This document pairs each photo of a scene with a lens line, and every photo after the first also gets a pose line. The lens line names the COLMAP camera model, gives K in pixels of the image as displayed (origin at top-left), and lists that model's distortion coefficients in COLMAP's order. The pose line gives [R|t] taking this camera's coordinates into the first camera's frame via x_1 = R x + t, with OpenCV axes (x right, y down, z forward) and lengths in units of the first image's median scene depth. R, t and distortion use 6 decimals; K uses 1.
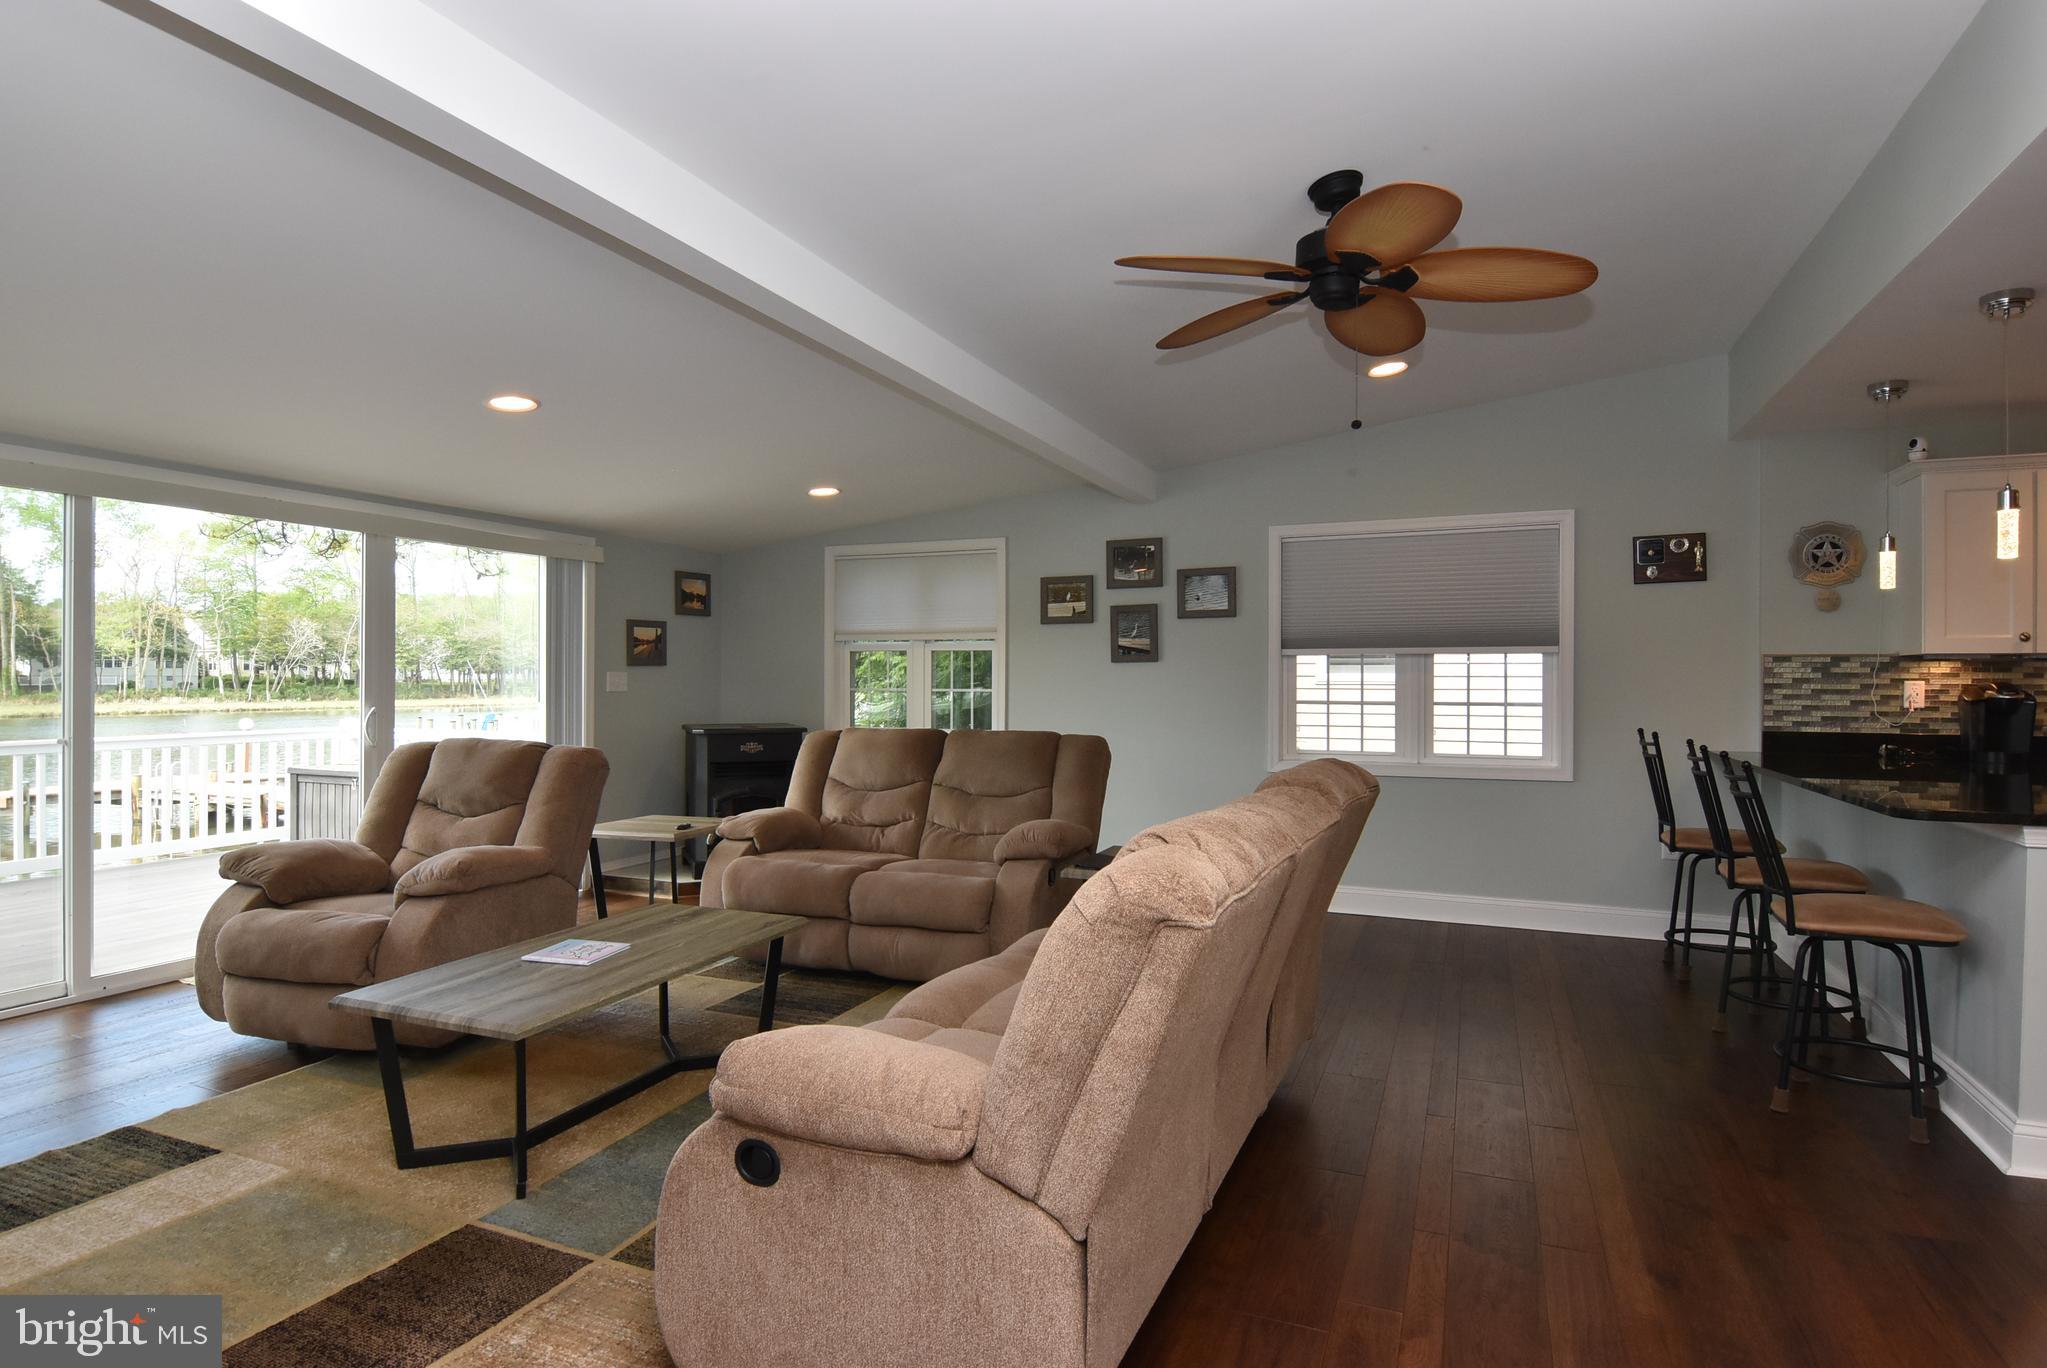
lens RADIAL K [[1088.1, 0, 1021.0], [0, 1088.1, 688.0], [0, 0, 1]] dist [0.003990, -0.018554]
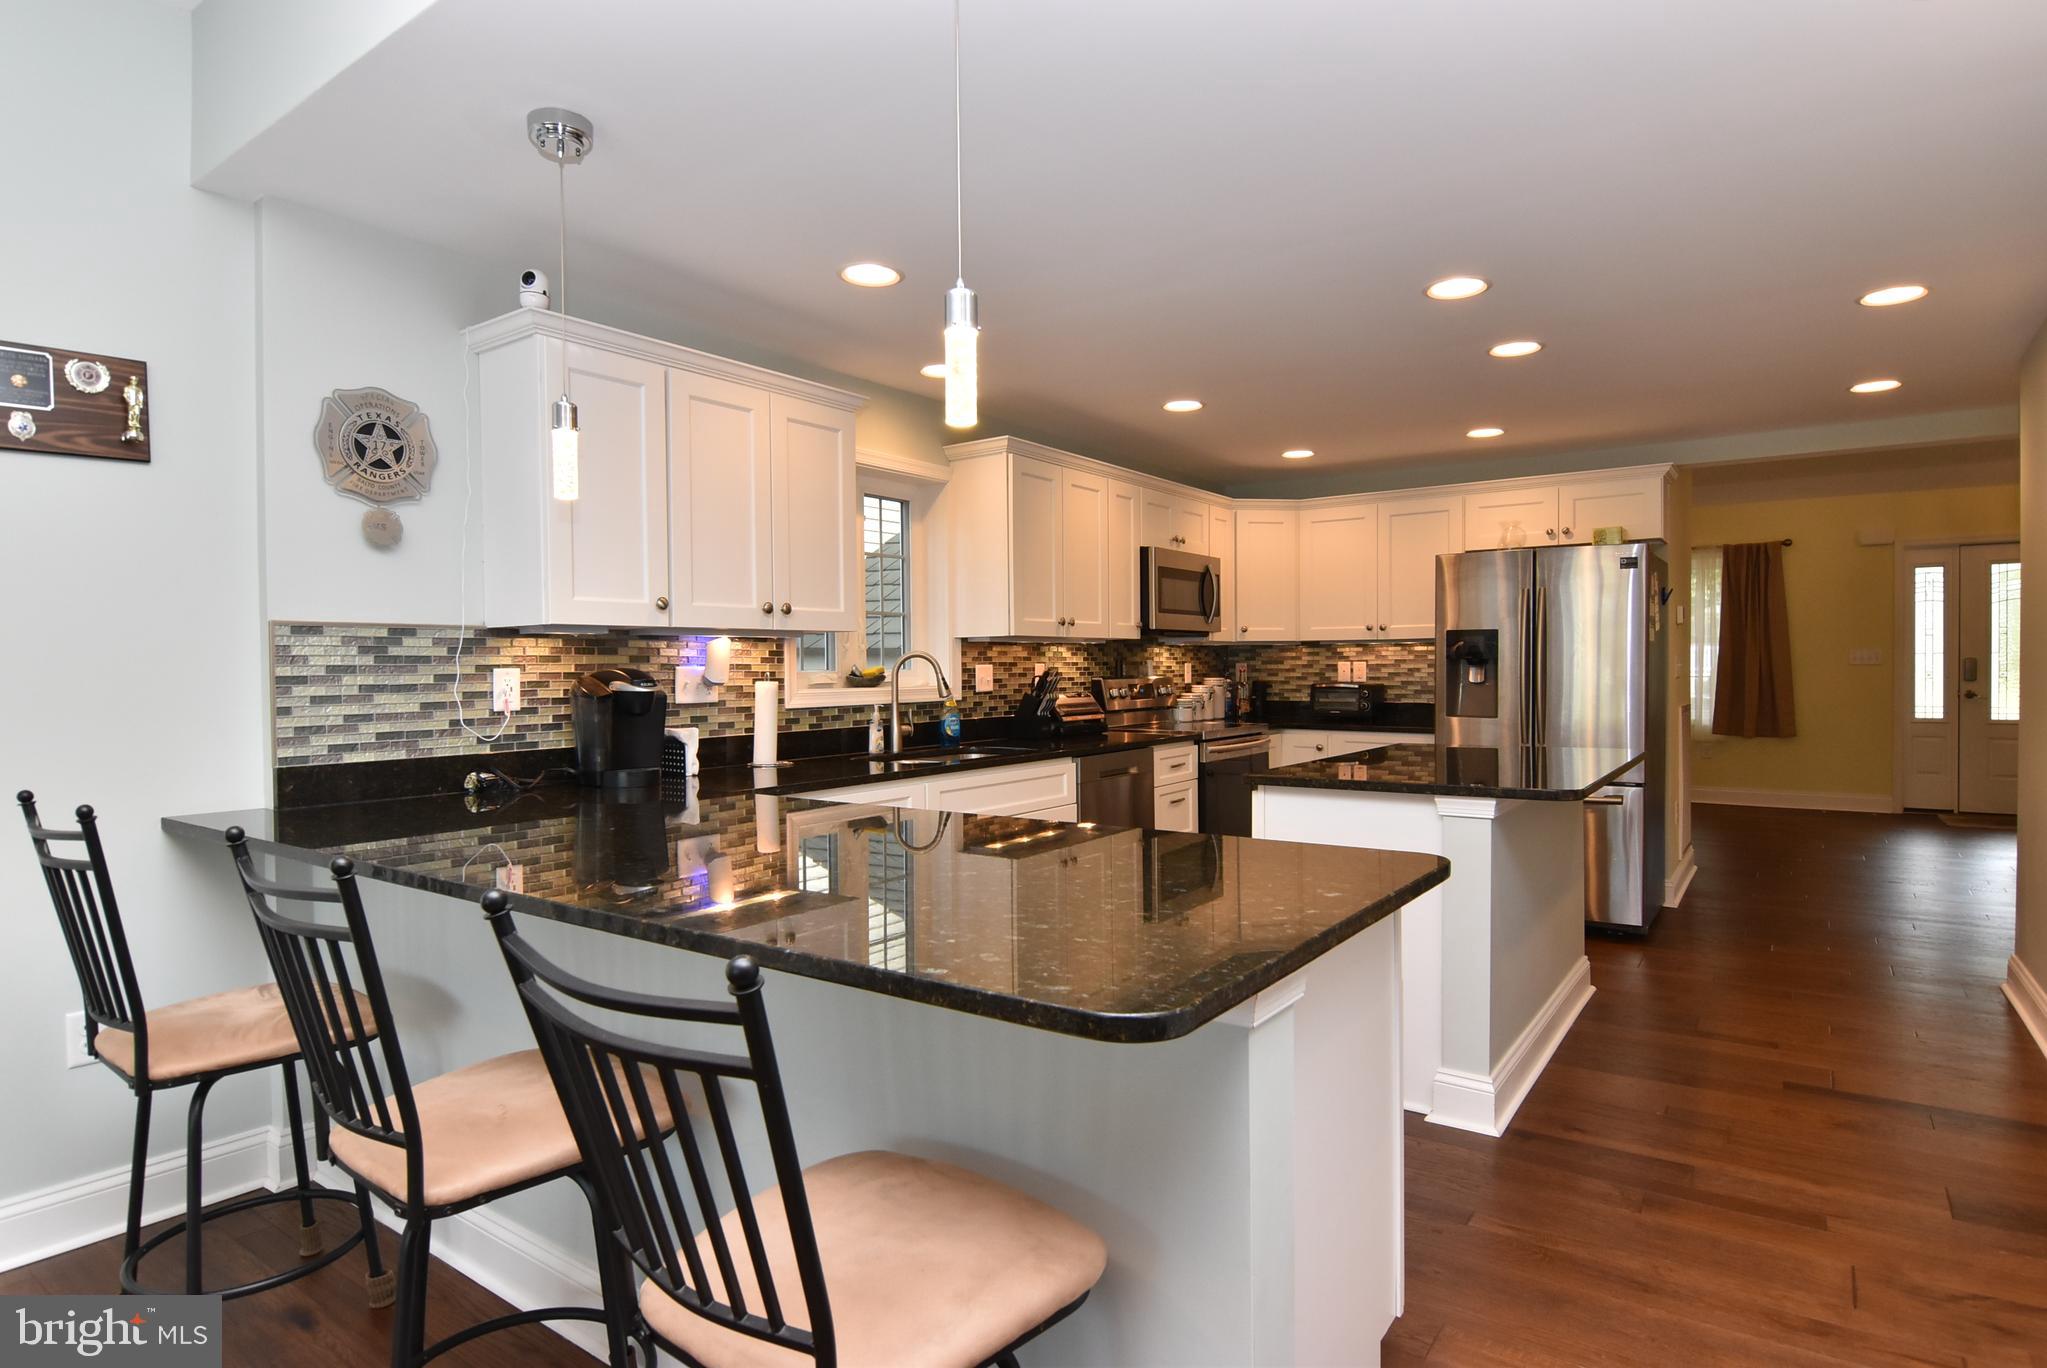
lens RADIAL K [[1088.1, 0, 1033.4], [0, 1088.1, 681.0], [0, 0, 1]] dist [0.003990, -0.018554]
pose [[0.223532, -0.018680, 0.974518, 0.258461], [0.019680, 0.999699, 0.014648, -0.002267], [-0.974498, 0.015904, 0.223832, 0.528446]]
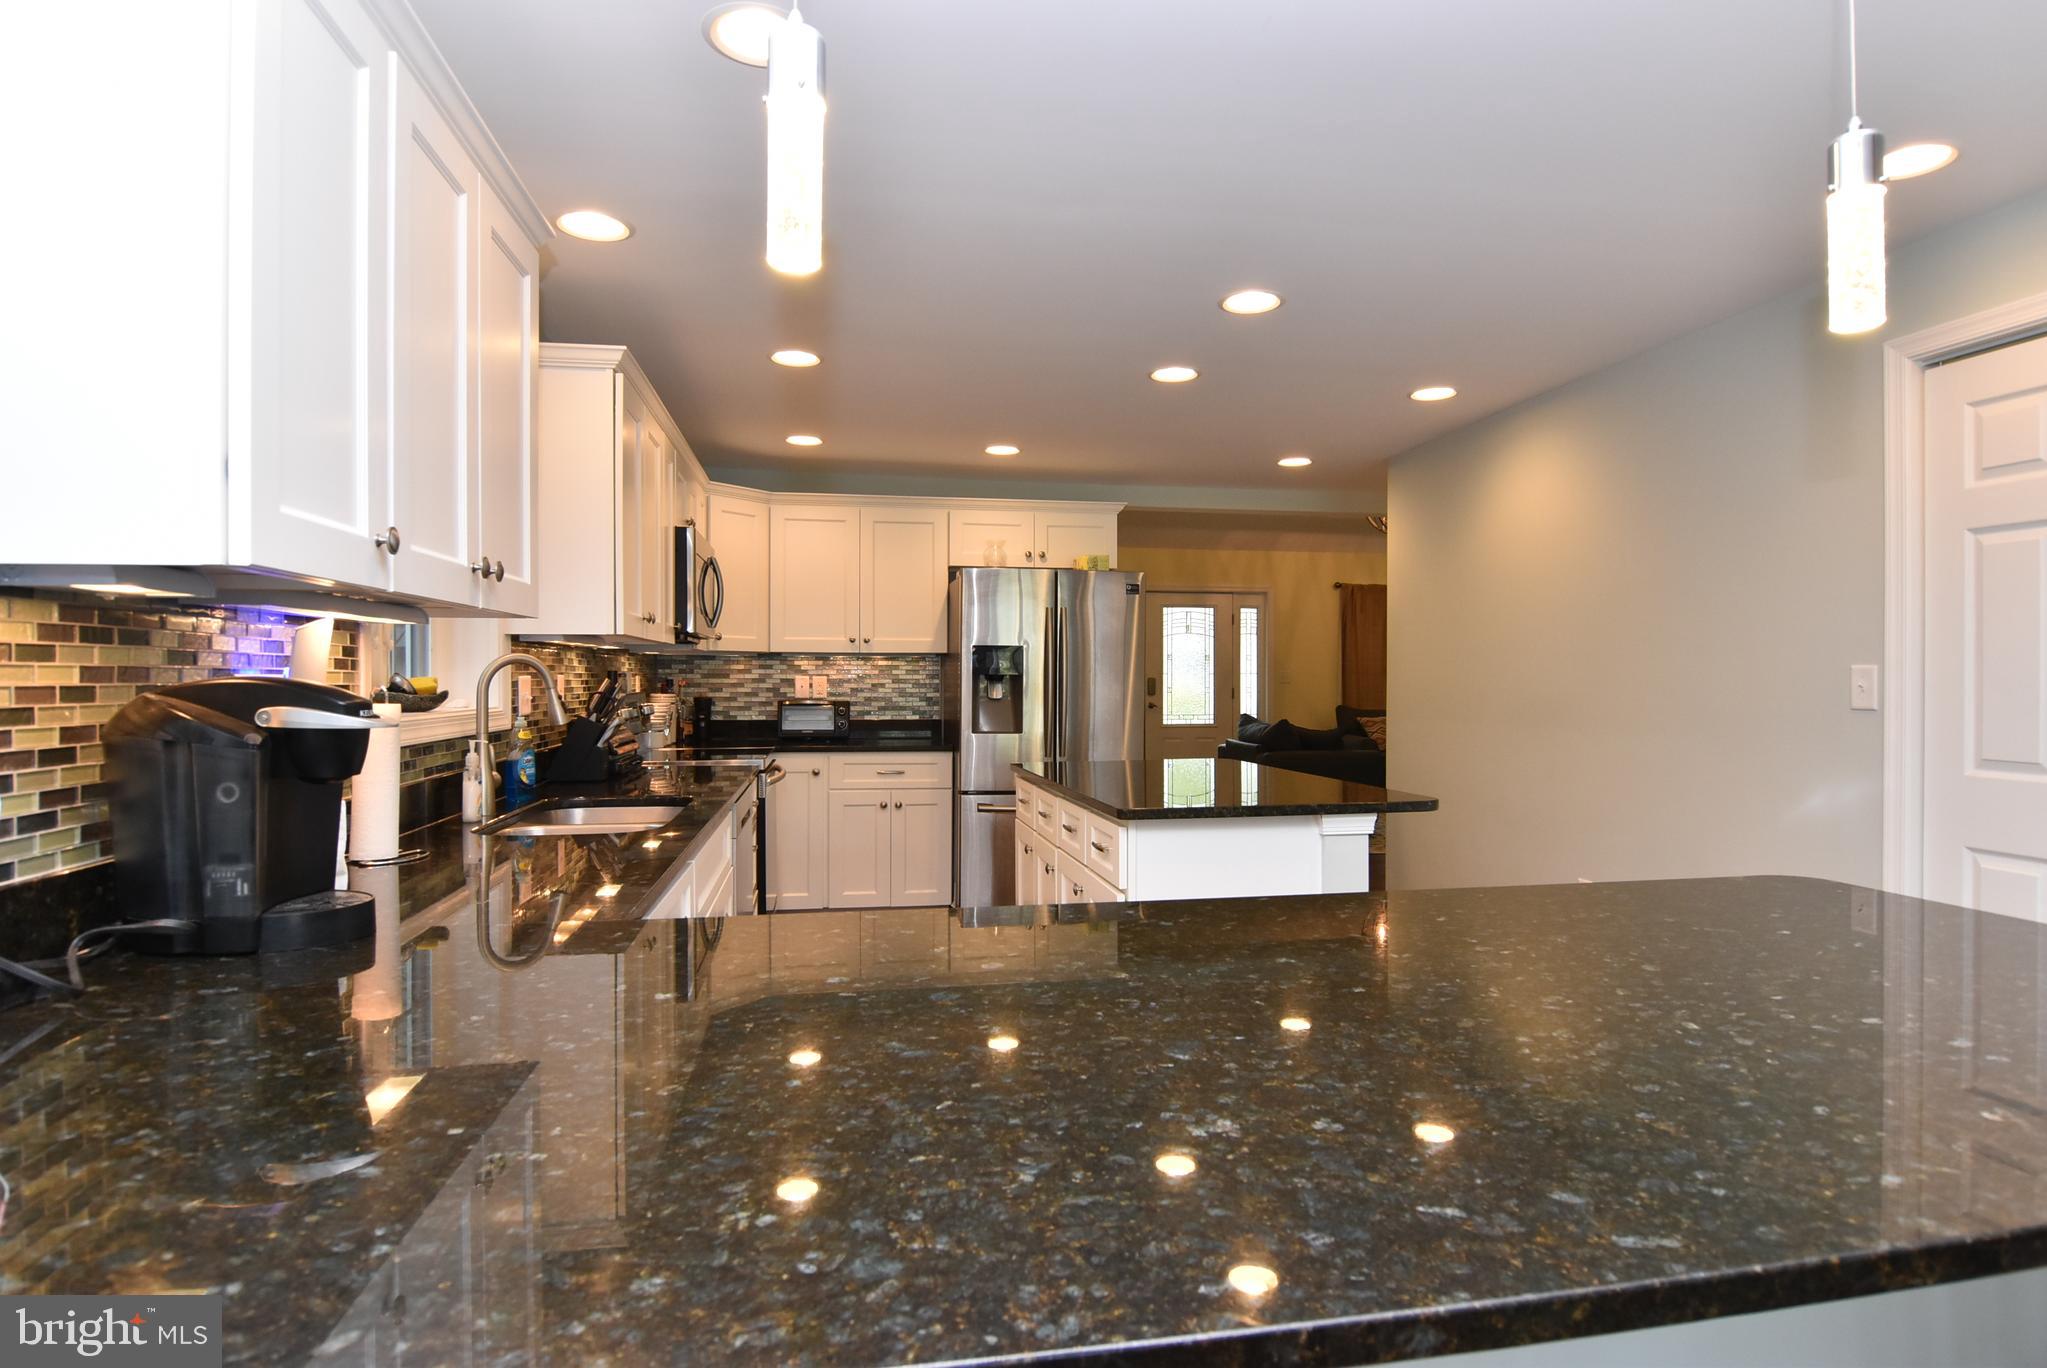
lens RADIAL K [[1088.1, 0, 1034.3], [0, 1088.1, 675.8], [0, 0, 1]] dist [0.003990, -0.018554]
pose [[-0.543814, -0.002436, 0.839202, 0.474524], [0.007163, 0.999946, 0.007545, -0.006040], [-0.839175, 0.010114, -0.543767, 0.884240]]
